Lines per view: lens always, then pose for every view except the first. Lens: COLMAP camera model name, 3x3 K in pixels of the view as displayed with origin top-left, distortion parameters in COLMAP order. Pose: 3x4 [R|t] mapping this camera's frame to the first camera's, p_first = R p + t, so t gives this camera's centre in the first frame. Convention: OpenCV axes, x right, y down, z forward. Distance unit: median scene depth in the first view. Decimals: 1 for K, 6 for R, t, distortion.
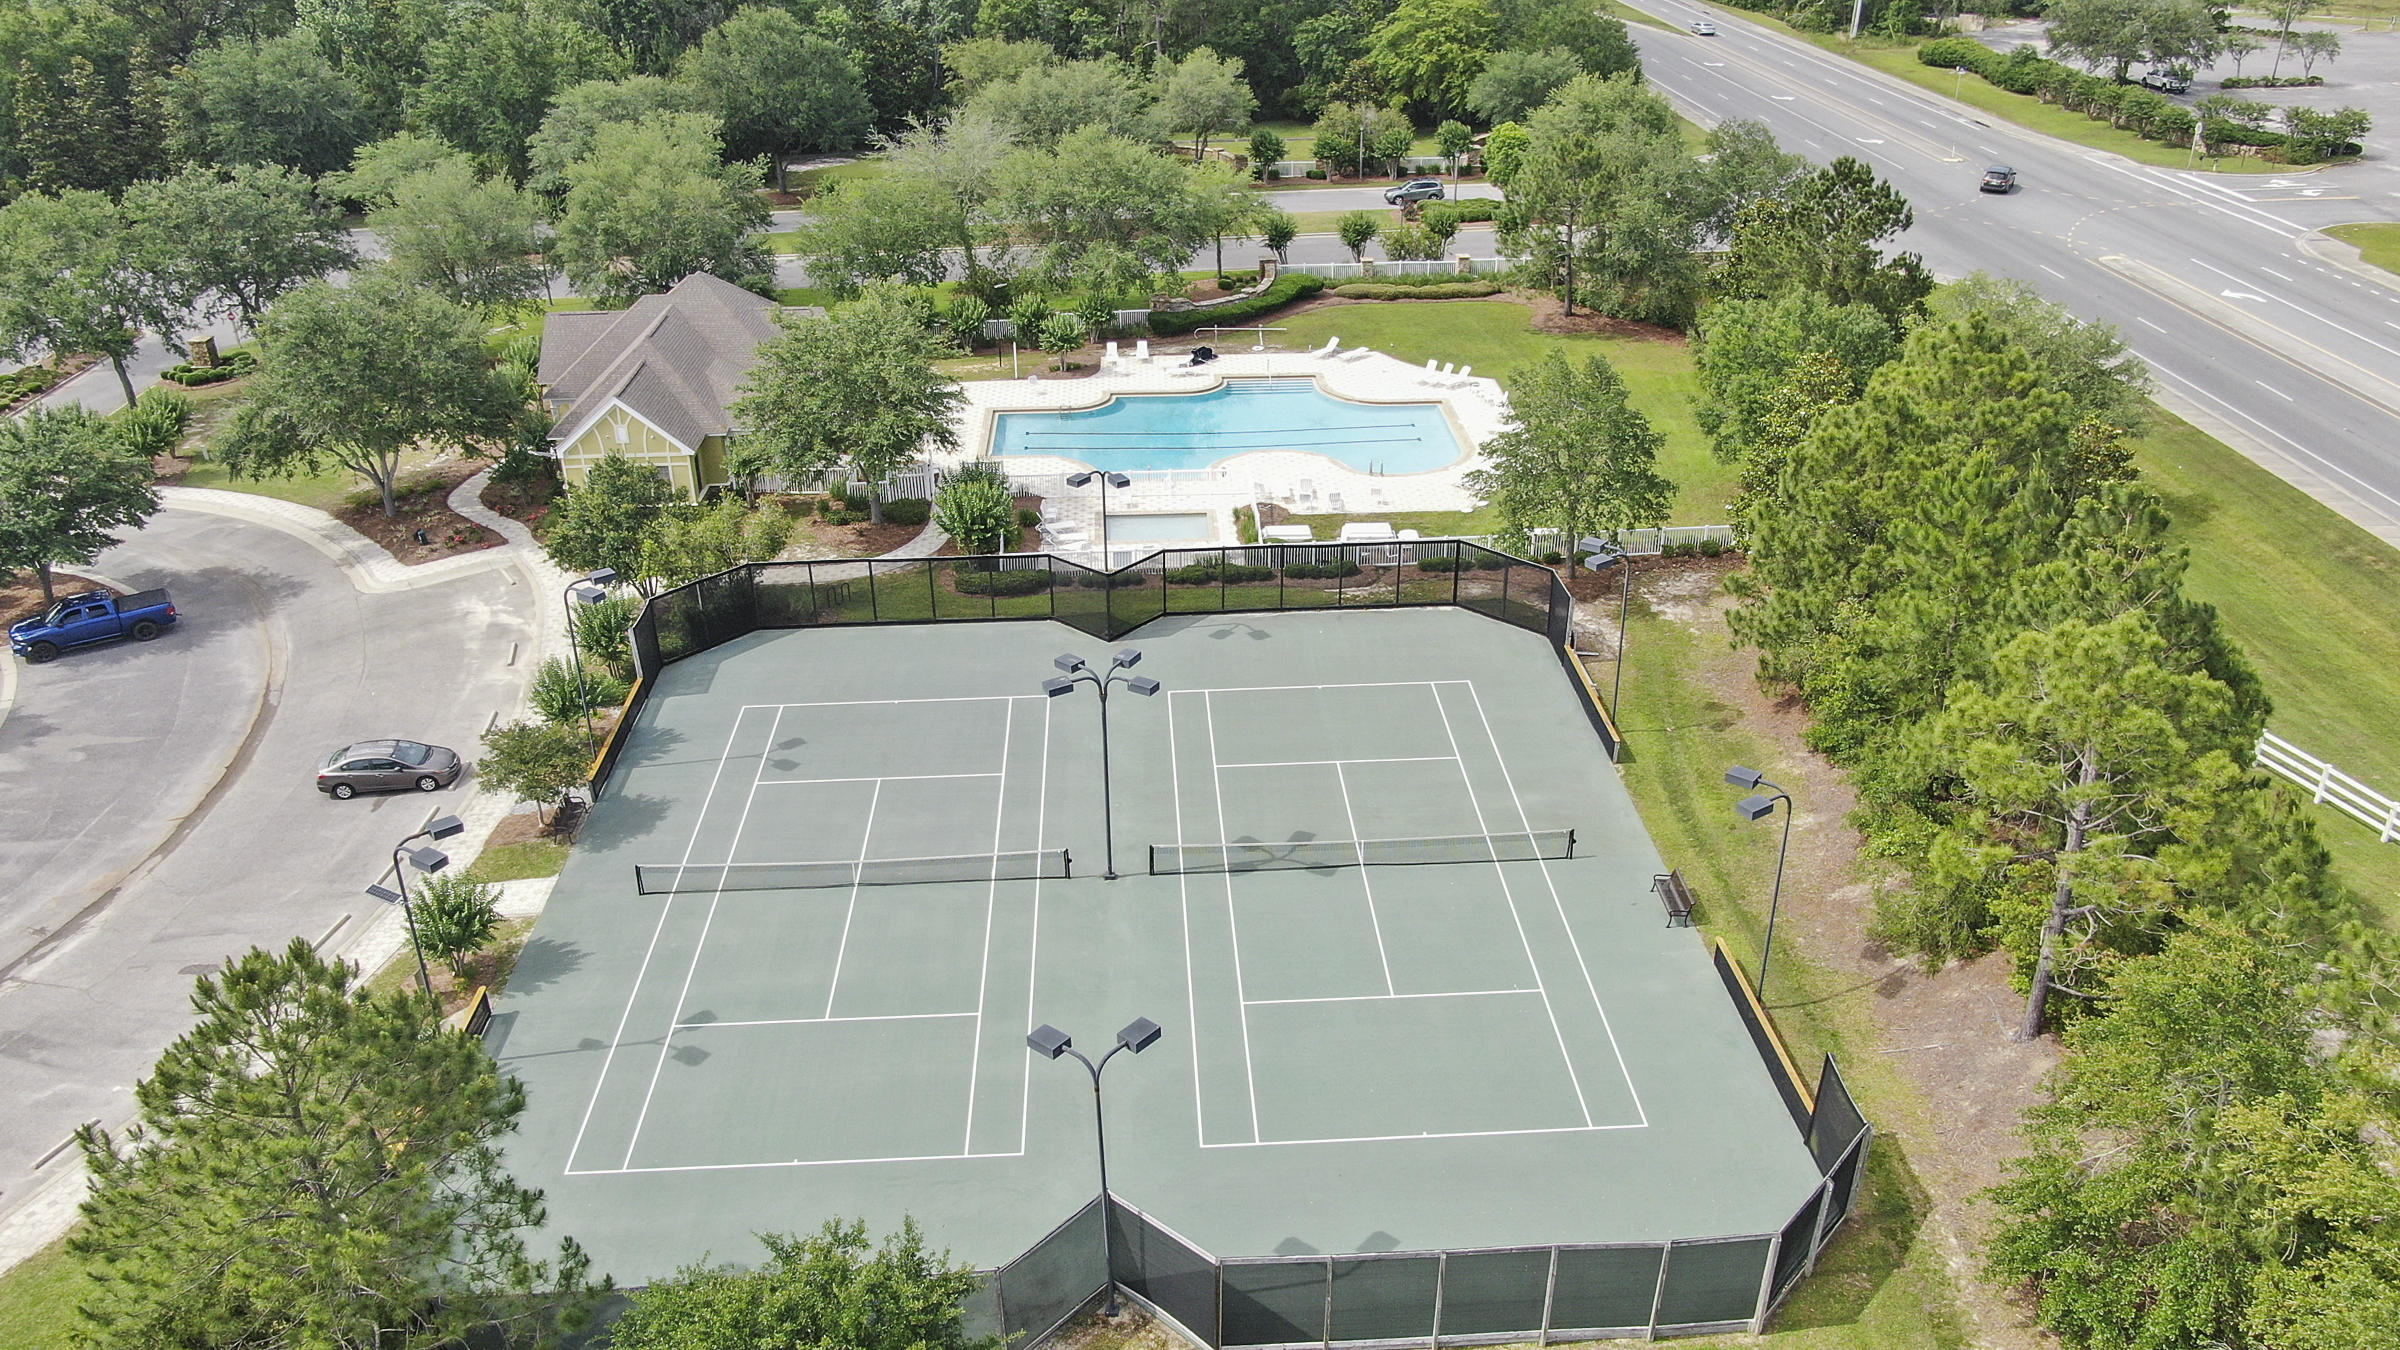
lens RADIAL K [[1750.3, 0, 1200.0], [0, 1750.3, 675.0], [0, 0, 1]] dist [-0.007716, -0.000844]
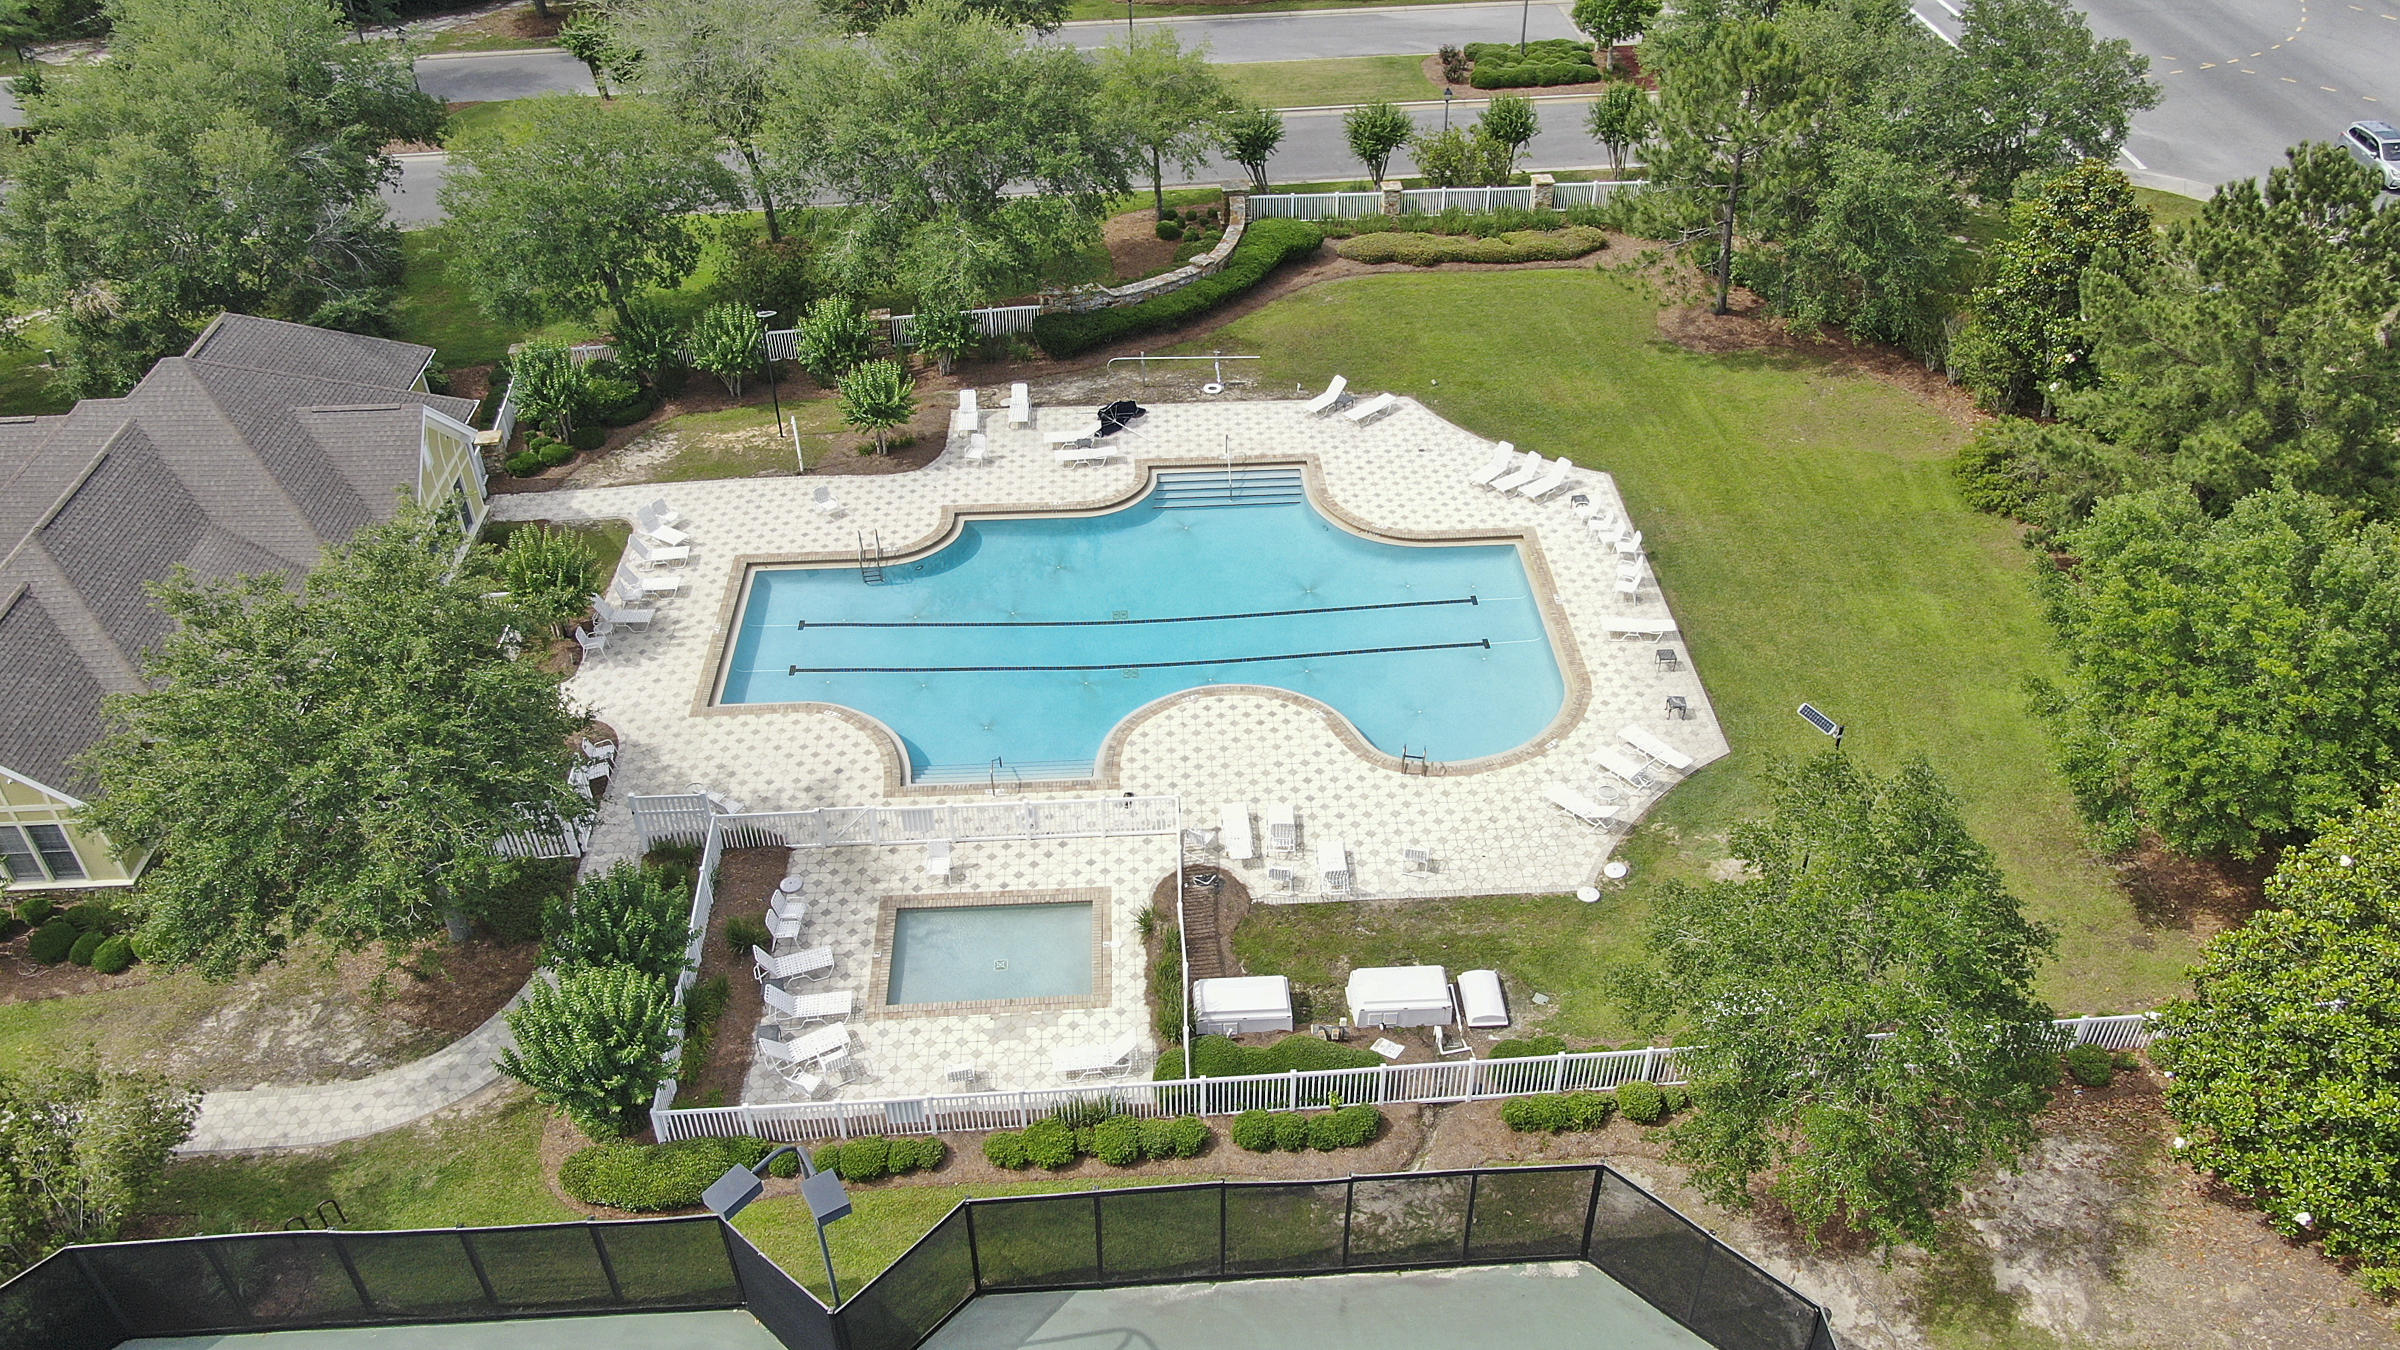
lens RADIAL K [[1750.3, 0, 1200.0], [0, 1750.3, 675.0], [0, 0, 1]] dist [-0.007716, -0.000844]
pose [[0.999993, -0.003466, 0.001077, 0.028000], [0.003217, 0.983908, 0.178646, -0.199649], [-0.001679, -0.178641, 0.983913, 0.390090]]
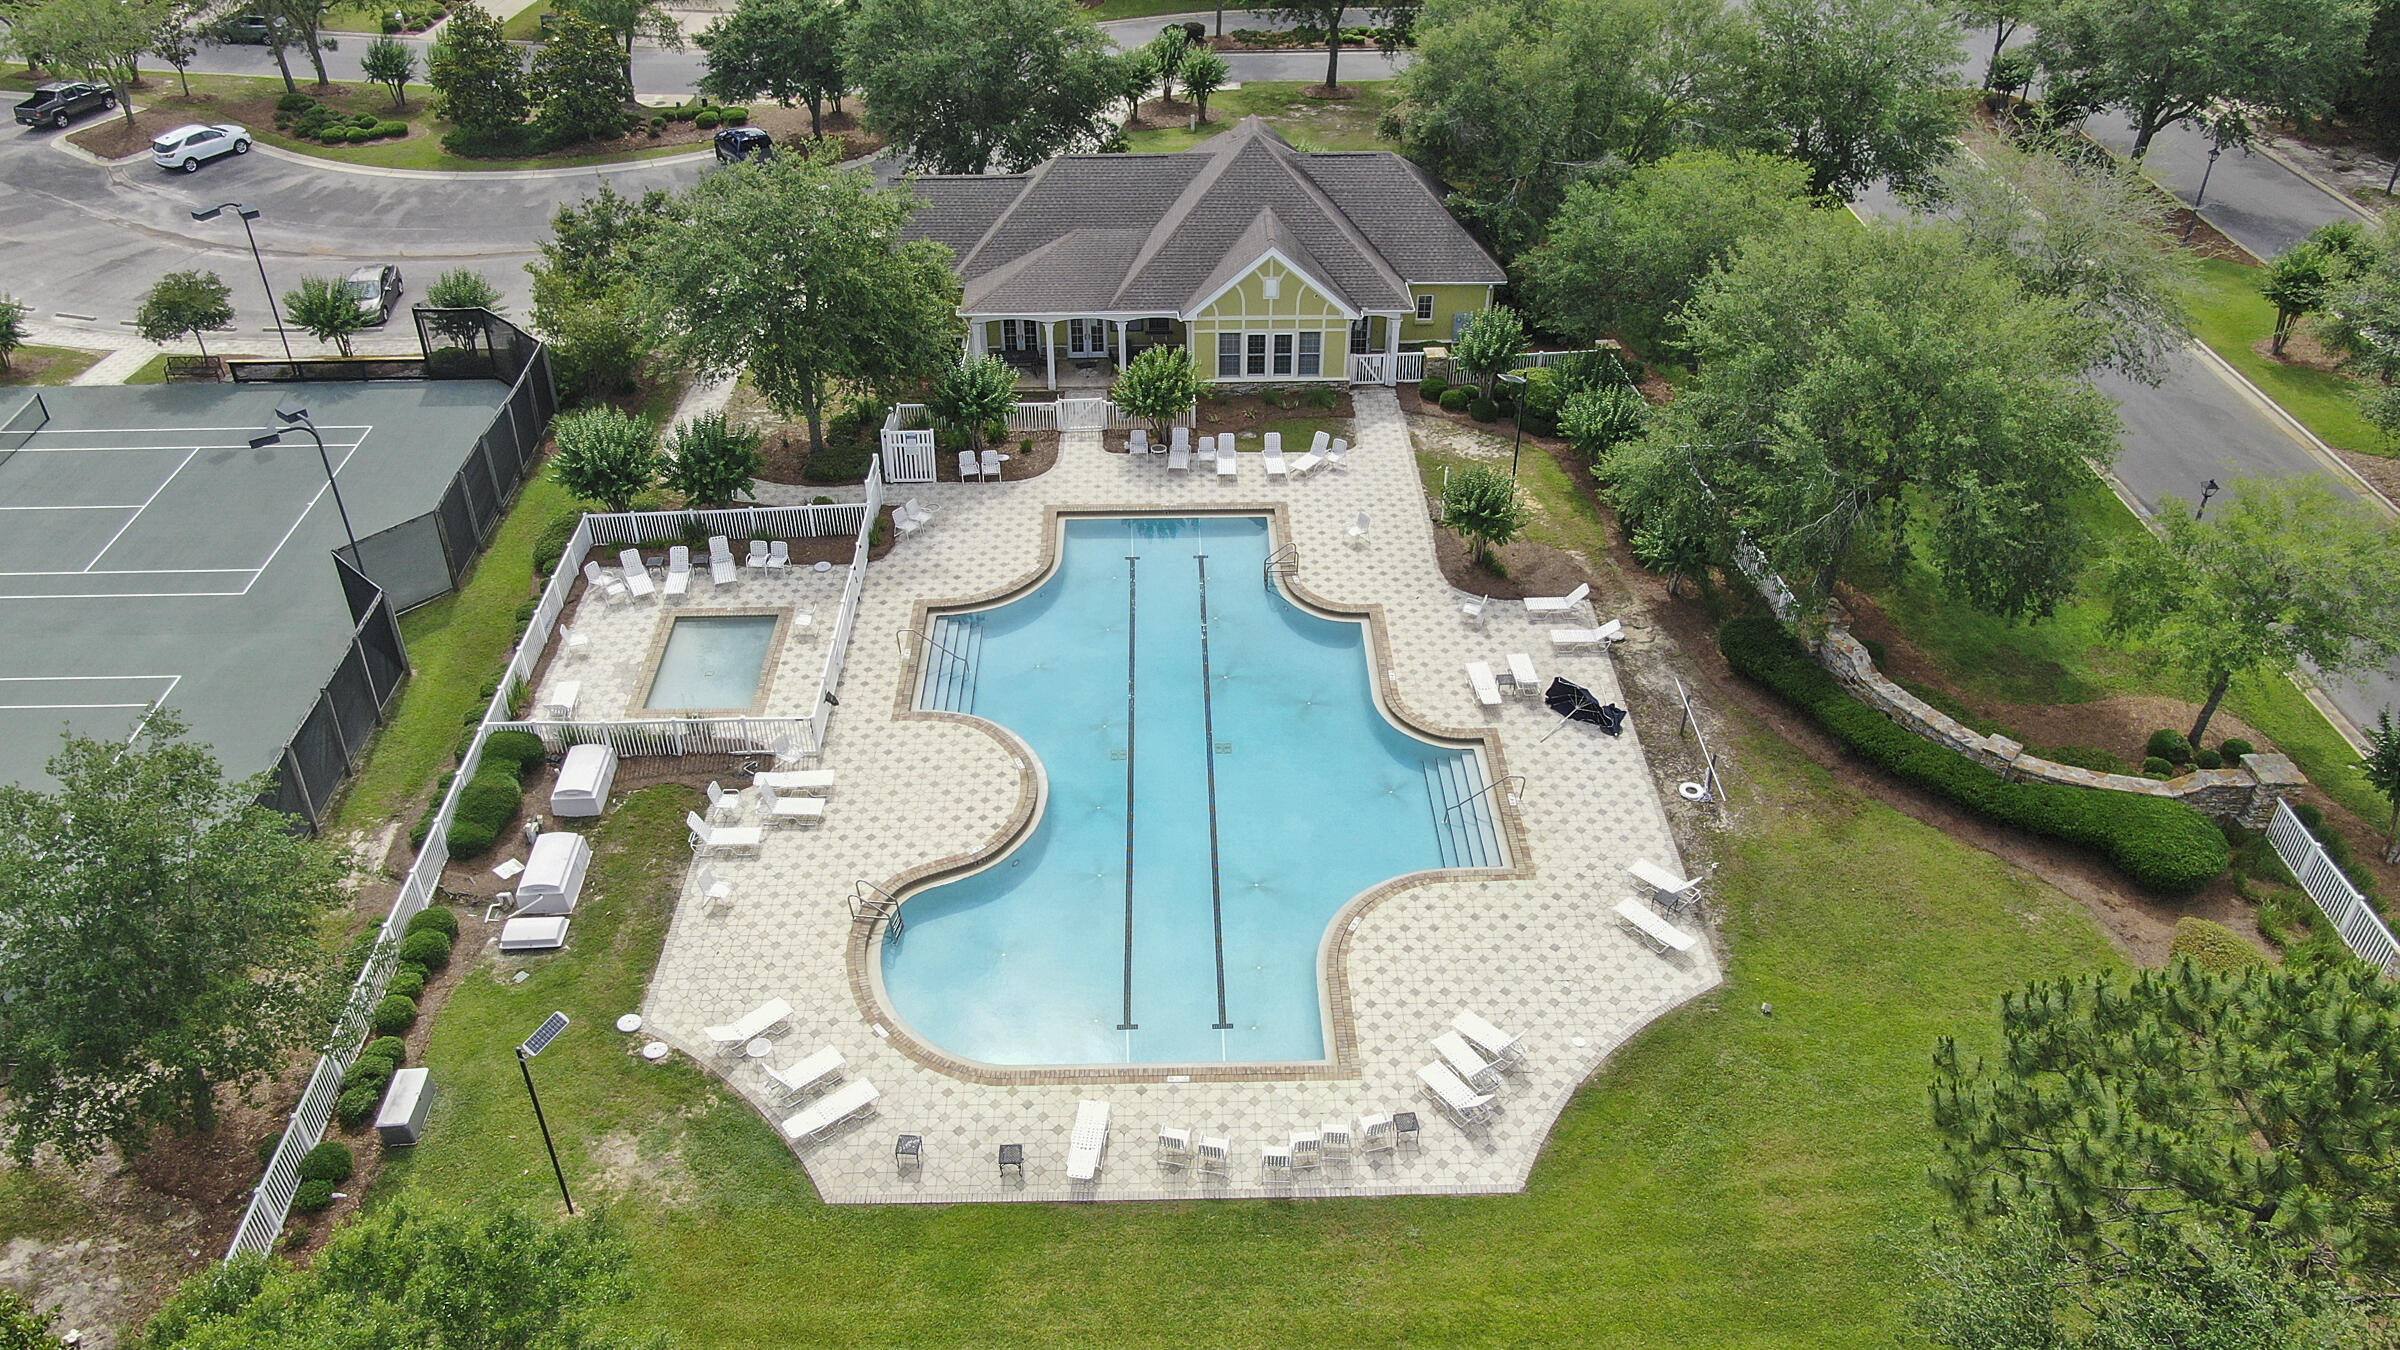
lens RADIAL K [[1750.3, 0, 1200.0], [0, 1750.3, 675.0], [0, 0, 1]] dist [-0.007716, -0.000844]
pose [[-0.024593, 0.592796, -0.804977, 0.382682], [-0.454296, 0.710648, 0.537210, -0.395441], [0.890511, 0.378910, 0.251828, 0.771435]]
